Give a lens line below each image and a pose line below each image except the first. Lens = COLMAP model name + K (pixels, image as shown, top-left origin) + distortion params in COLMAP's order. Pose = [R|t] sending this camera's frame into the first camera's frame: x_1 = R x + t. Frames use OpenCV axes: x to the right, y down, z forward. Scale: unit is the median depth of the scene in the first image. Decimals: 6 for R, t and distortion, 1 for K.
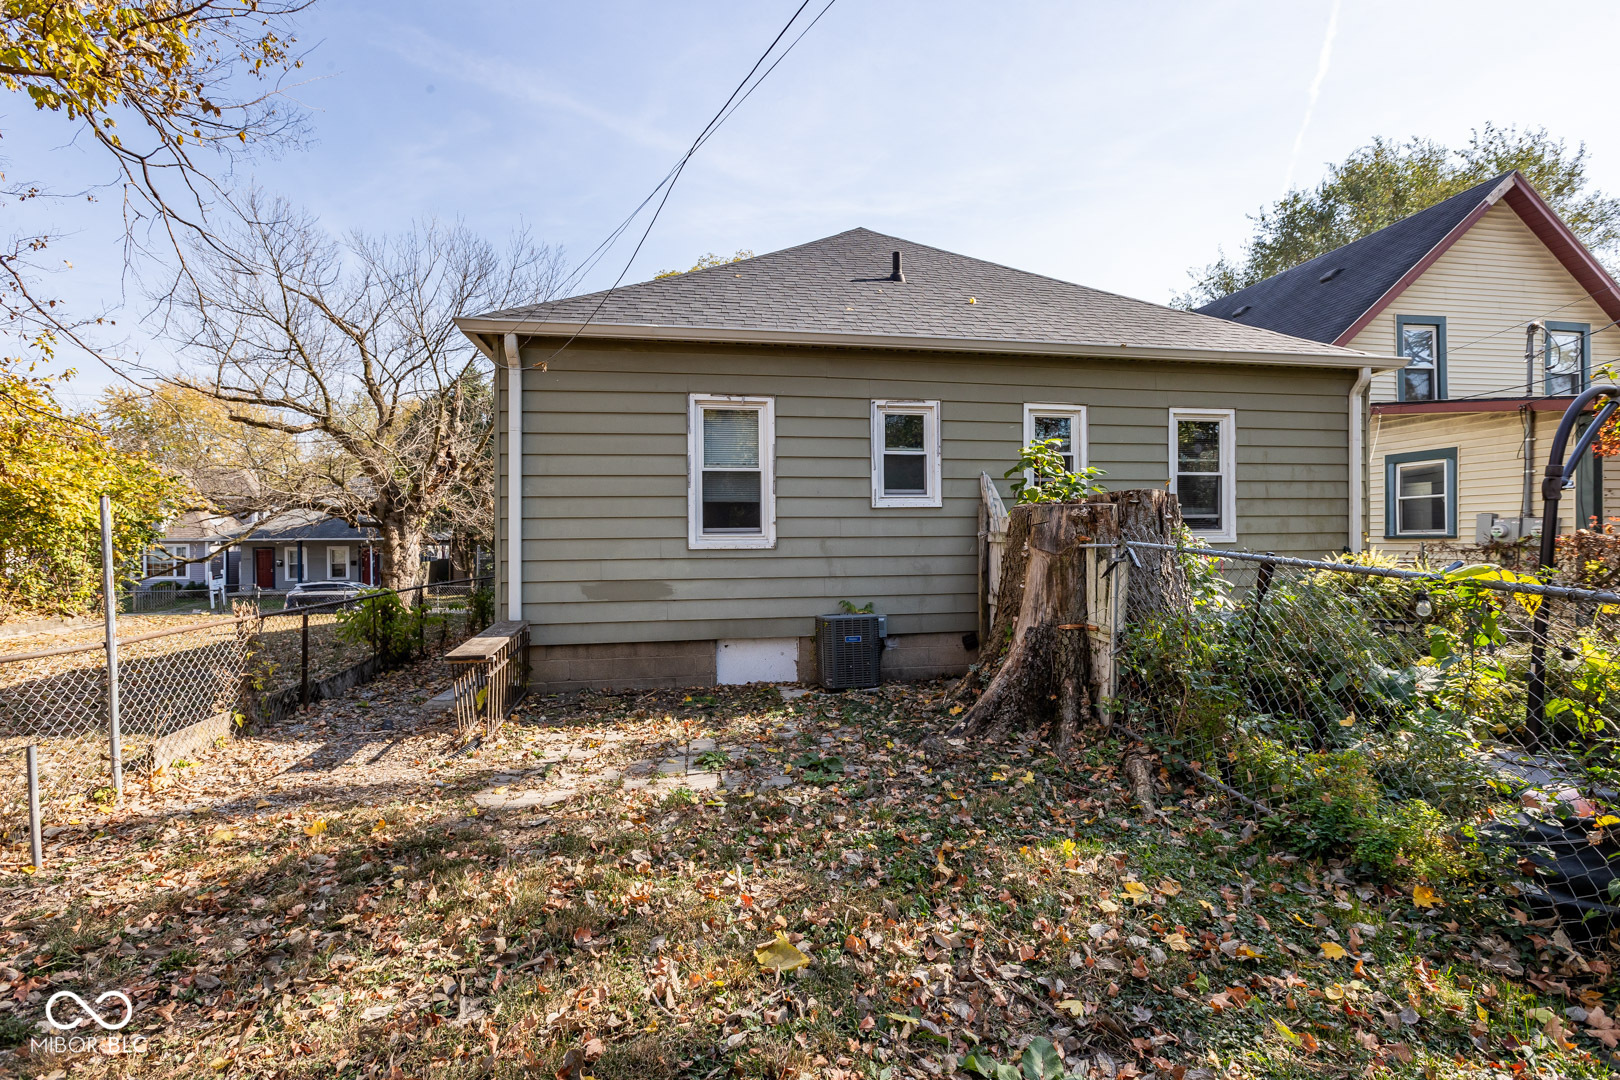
lens RADIAL K [[748.6, 0, 812.9], [0, 748.6, 544.6], [0, 0, 1]] dist [-0.001171, -0.000083]
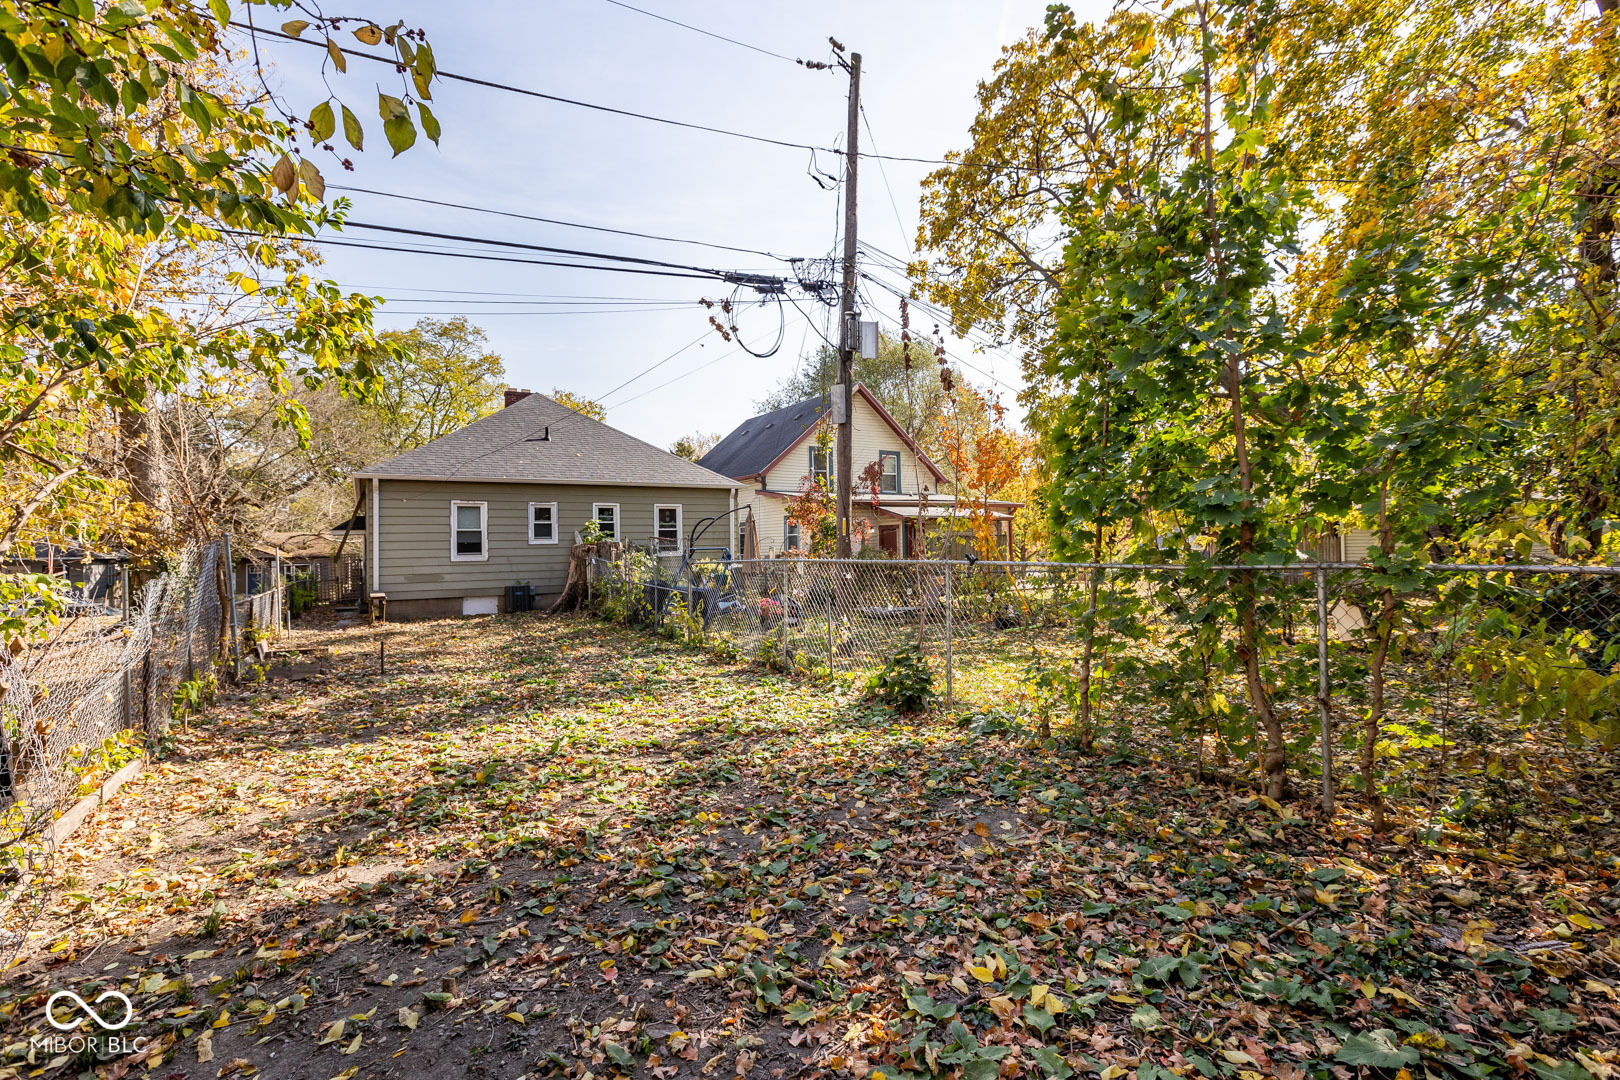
lens RADIAL K [[748.6, 0, 808.0], [0, 748.6, 546.5], [0, 0, 1]] dist [-0.001171, -0.000083]
pose [[0.943234, -0.007291, 0.332048, 0.128917], [0.010731, 0.999906, -0.008527, -0.009271], [-0.331955, 0.011606, 0.943224, -1.728792]]
